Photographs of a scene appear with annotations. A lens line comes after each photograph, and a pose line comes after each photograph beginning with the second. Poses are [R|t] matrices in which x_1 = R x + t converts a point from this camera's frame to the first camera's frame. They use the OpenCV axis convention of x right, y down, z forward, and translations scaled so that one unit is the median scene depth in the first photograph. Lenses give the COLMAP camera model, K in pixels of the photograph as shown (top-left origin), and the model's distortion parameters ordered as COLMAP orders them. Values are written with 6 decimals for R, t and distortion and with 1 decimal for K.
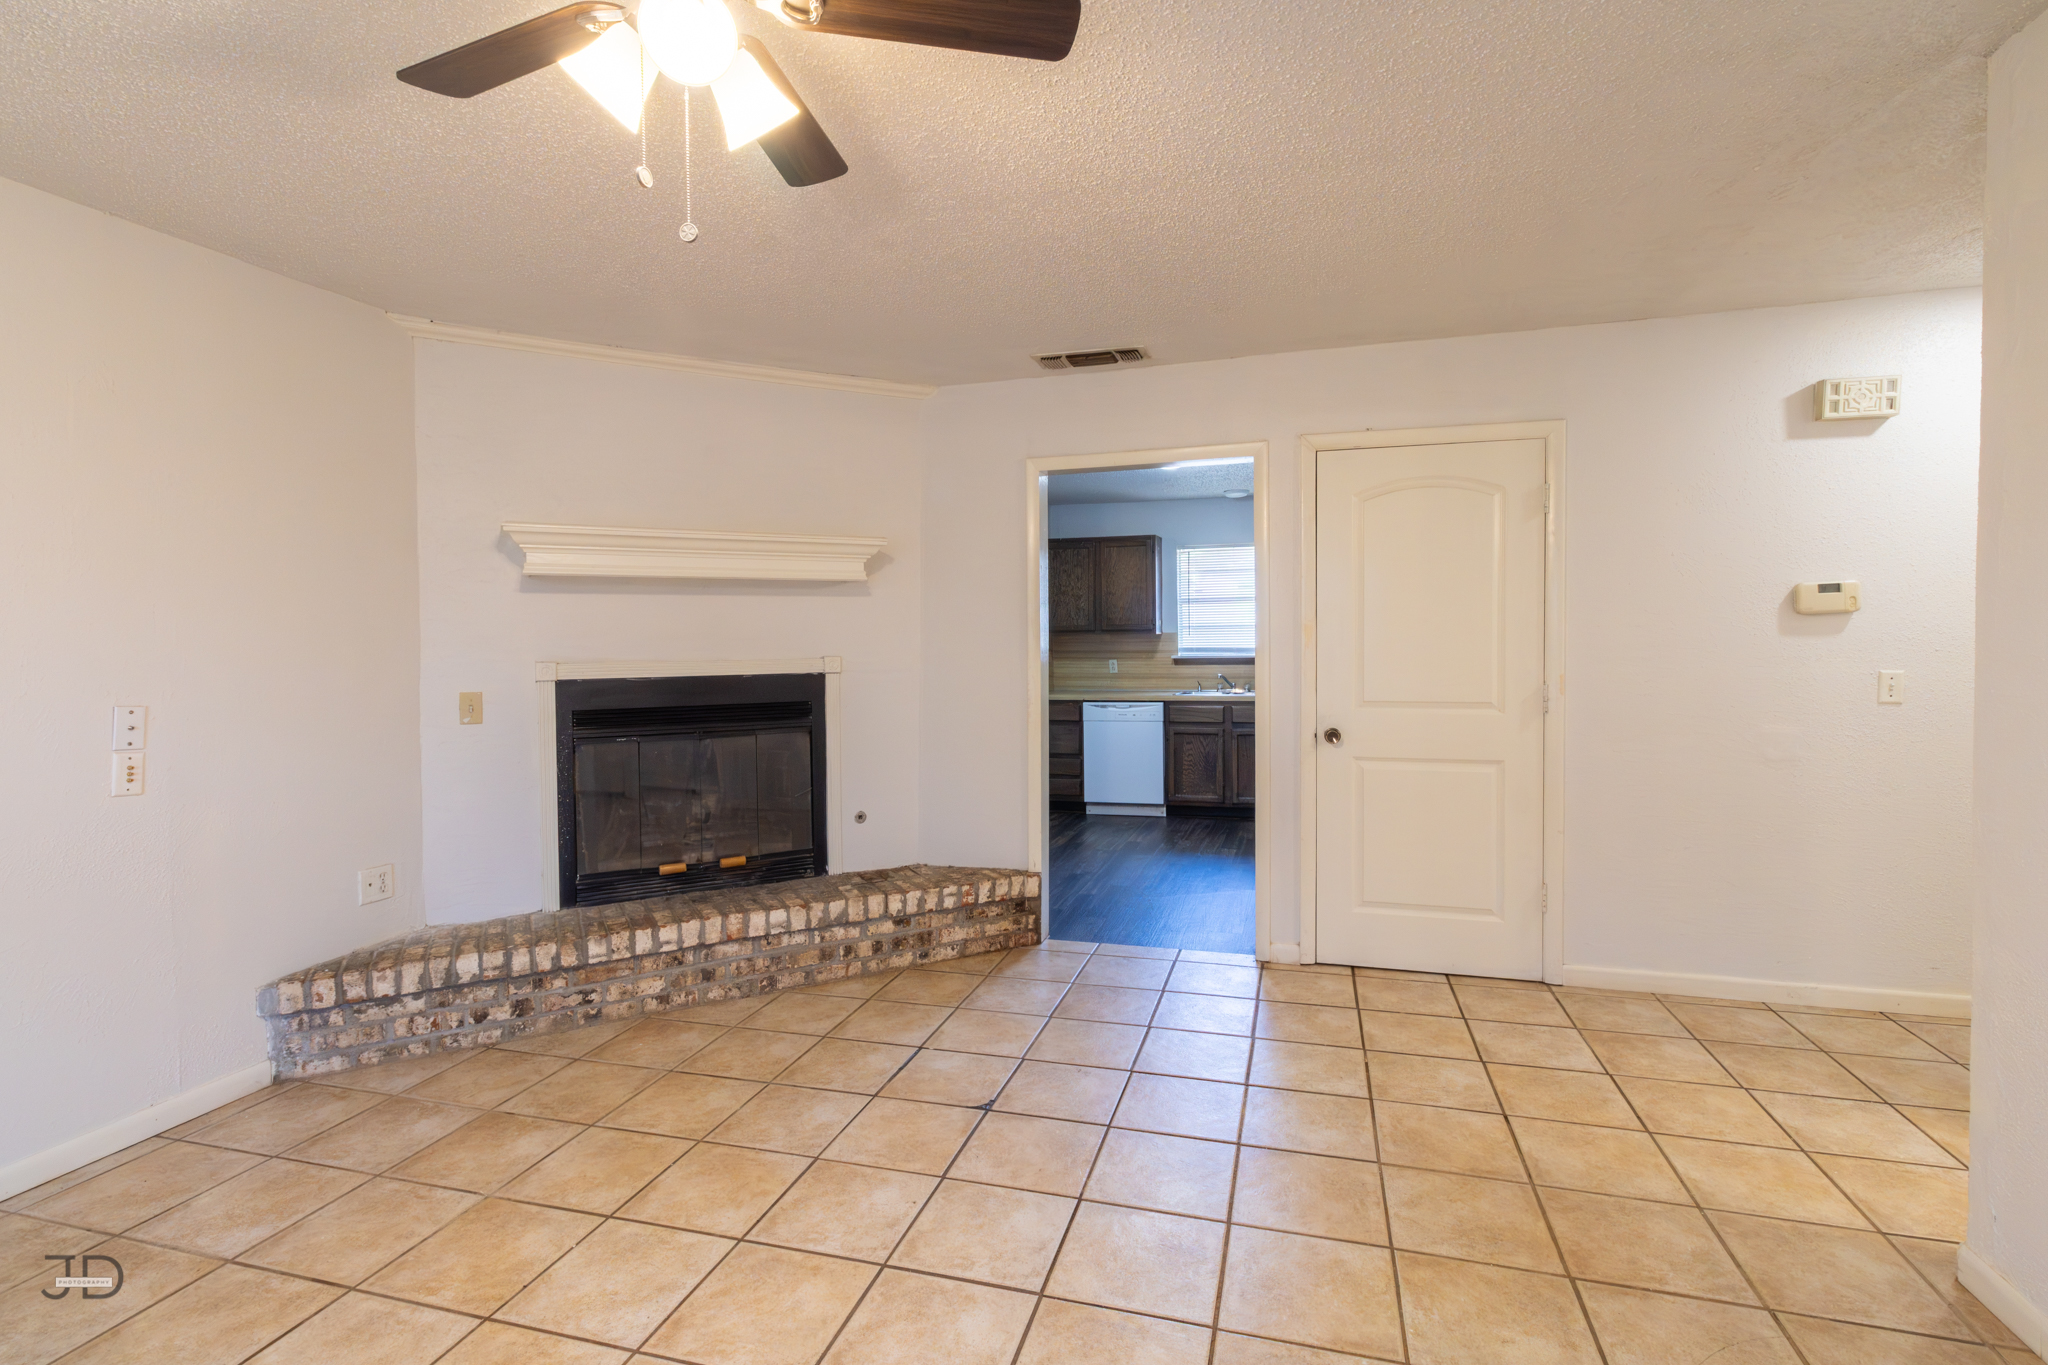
lens RADIAL K [[968.5, 0, 1036.6], [0, 968.5, 663.0], [0, 0, 1]] dist [0.002500, -0.000377]
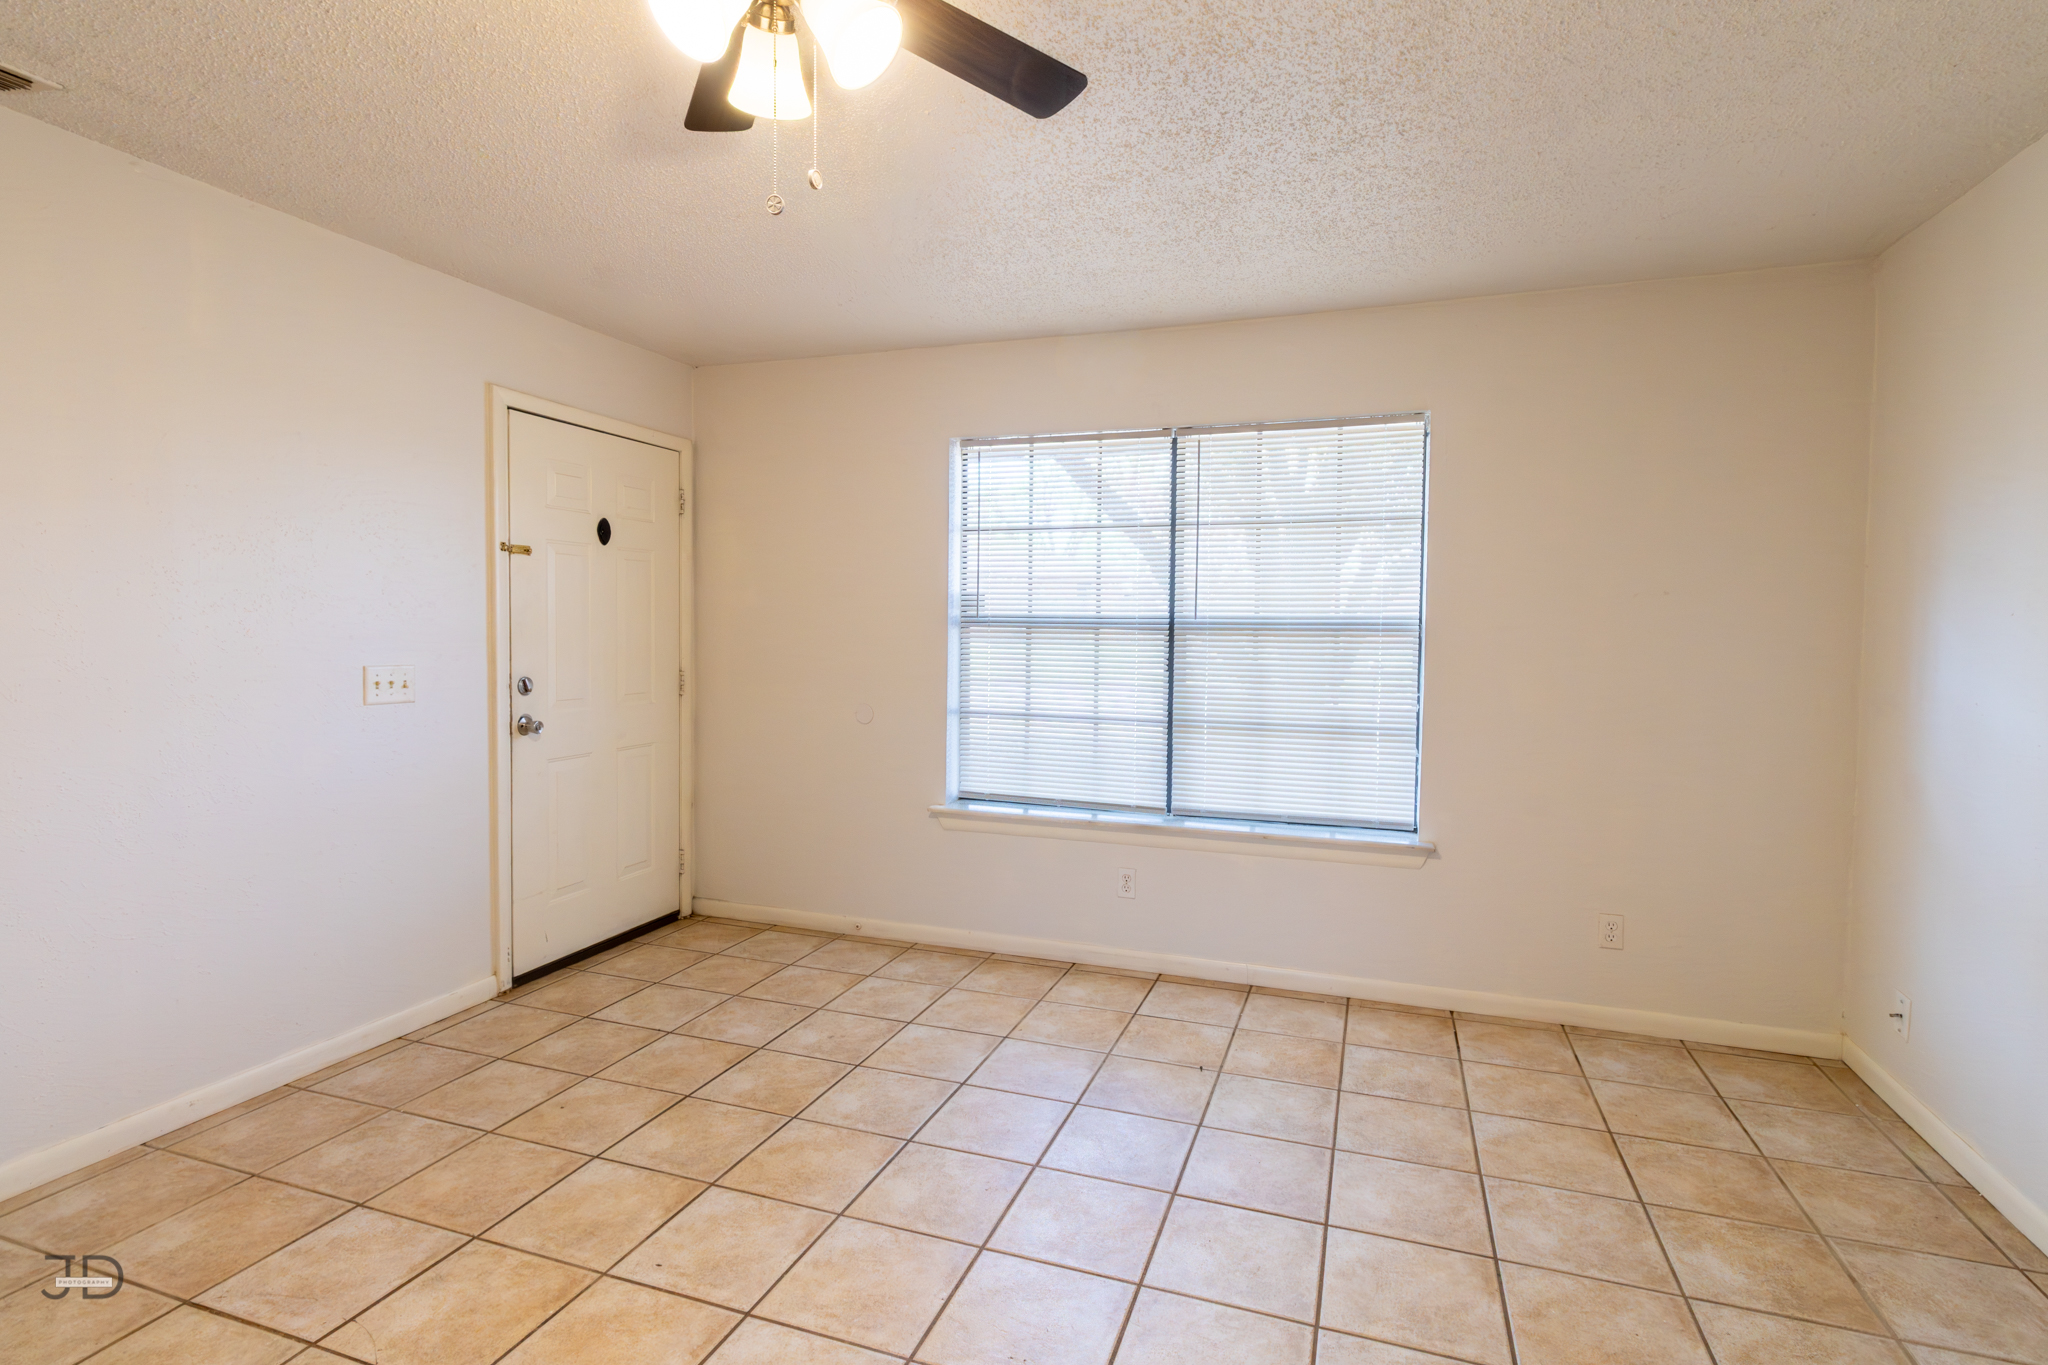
lens RADIAL K [[968.5, 0, 1036.6], [0, 968.5, 663.0], [0, 0, 1]] dist [0.002500, -0.000377]
pose [[-0.998582, -0.005792, 0.052928, -0.260551], [-0.002449, 0.998010, 0.063006, -0.016522], [-0.053188, 0.062787, -0.996609, 0.764457]]
